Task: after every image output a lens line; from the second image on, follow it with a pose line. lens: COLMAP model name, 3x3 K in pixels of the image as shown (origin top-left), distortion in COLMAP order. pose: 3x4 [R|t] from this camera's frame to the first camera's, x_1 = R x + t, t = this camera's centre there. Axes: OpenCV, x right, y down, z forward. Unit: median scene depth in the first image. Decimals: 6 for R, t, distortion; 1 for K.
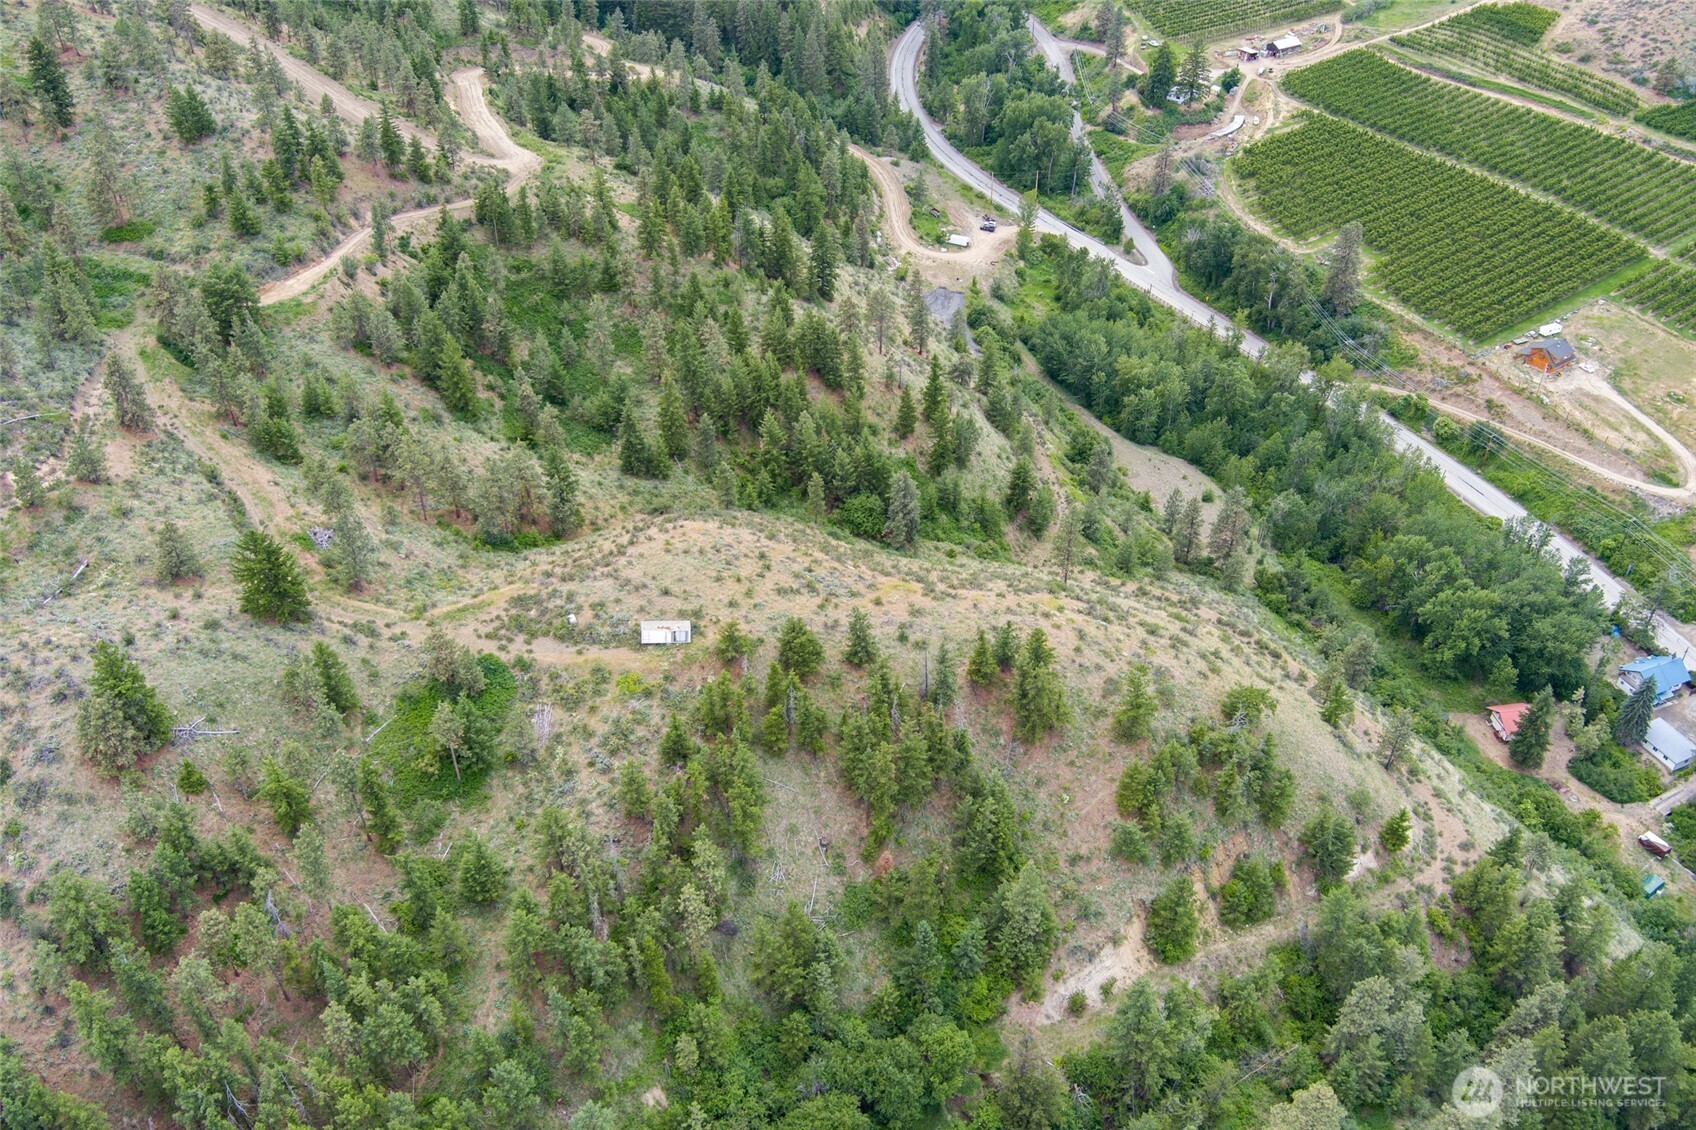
lens RADIAL K [[1372.9, 0, 858.3], [0, 1372.9, 563.8], [0, 0, 1]] dist [-0.077017, 0.020646]
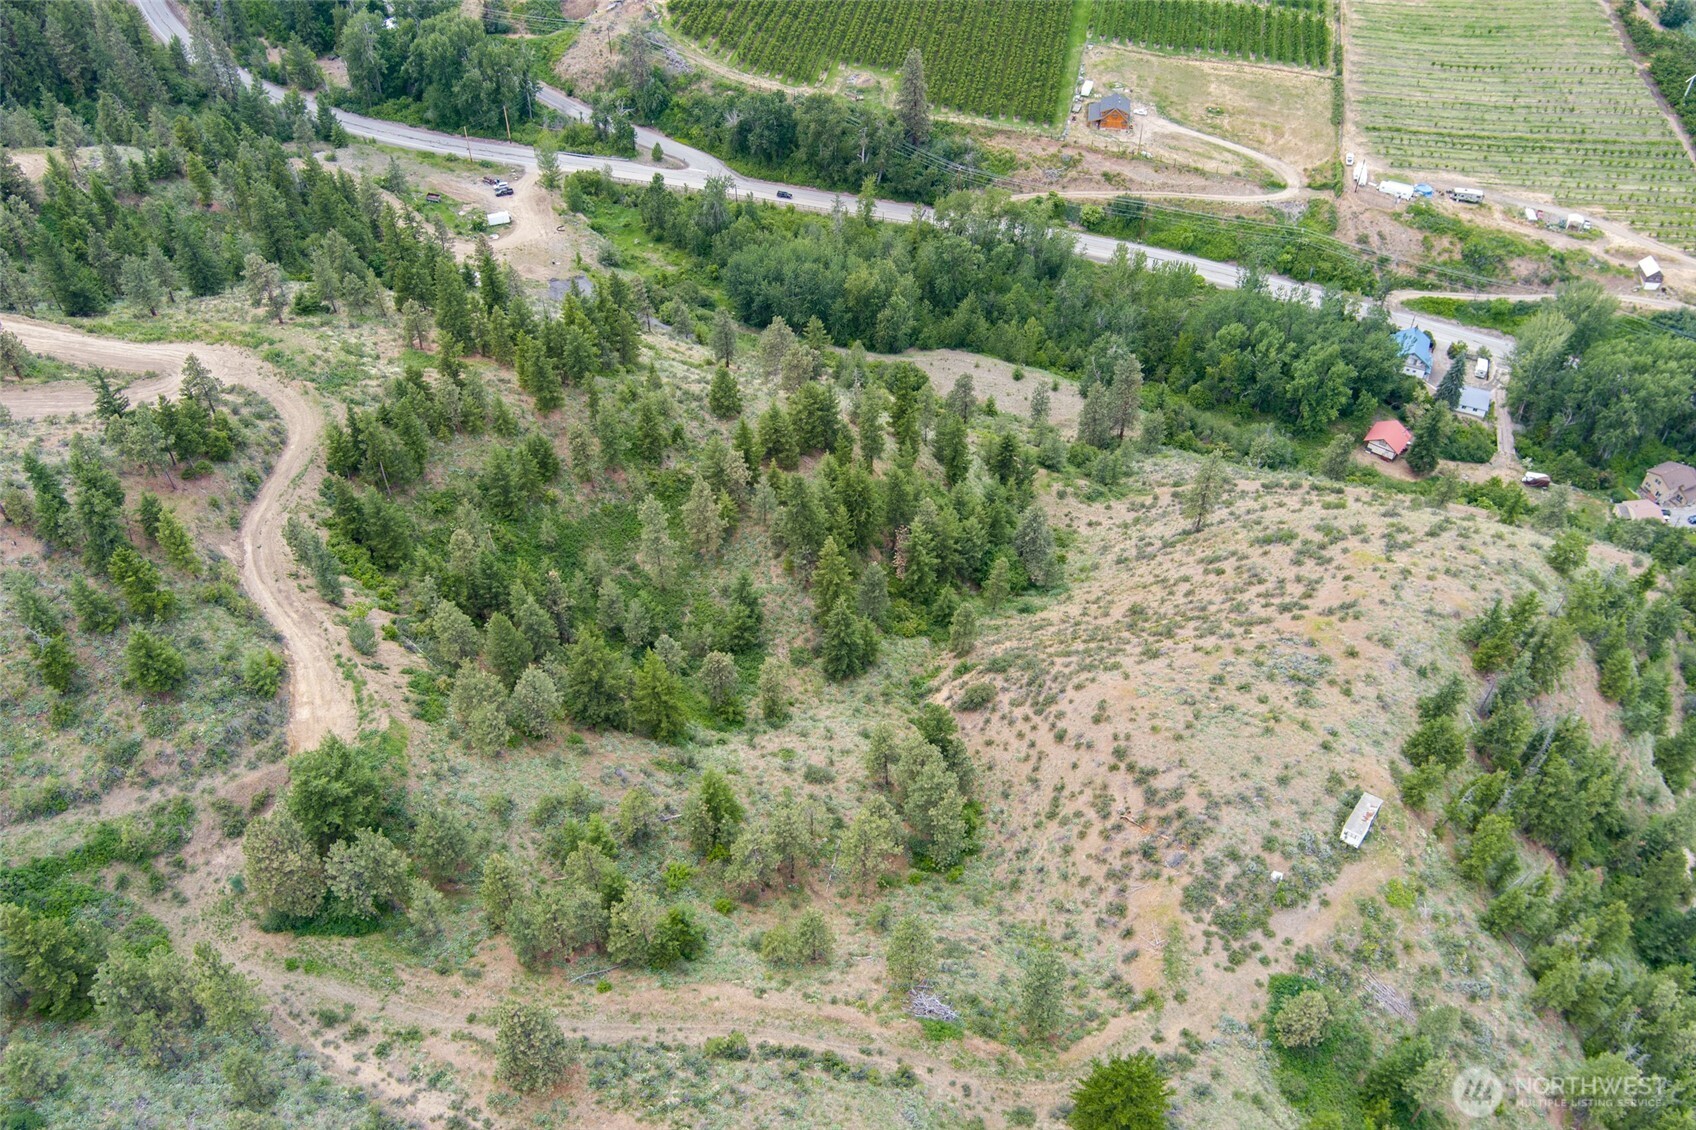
lens RADIAL K [[1372.9, 0, 851.3], [0, 1372.9, 563.2], [0, 0, 1]] dist [-0.077017, 0.020646]
pose [[0.710274, -0.497567, 0.497934, -0.373296], [0.423364, 0.867084, 0.262540, -0.234073], [-0.562382, 0.024332, 0.826519, 0.259226]]
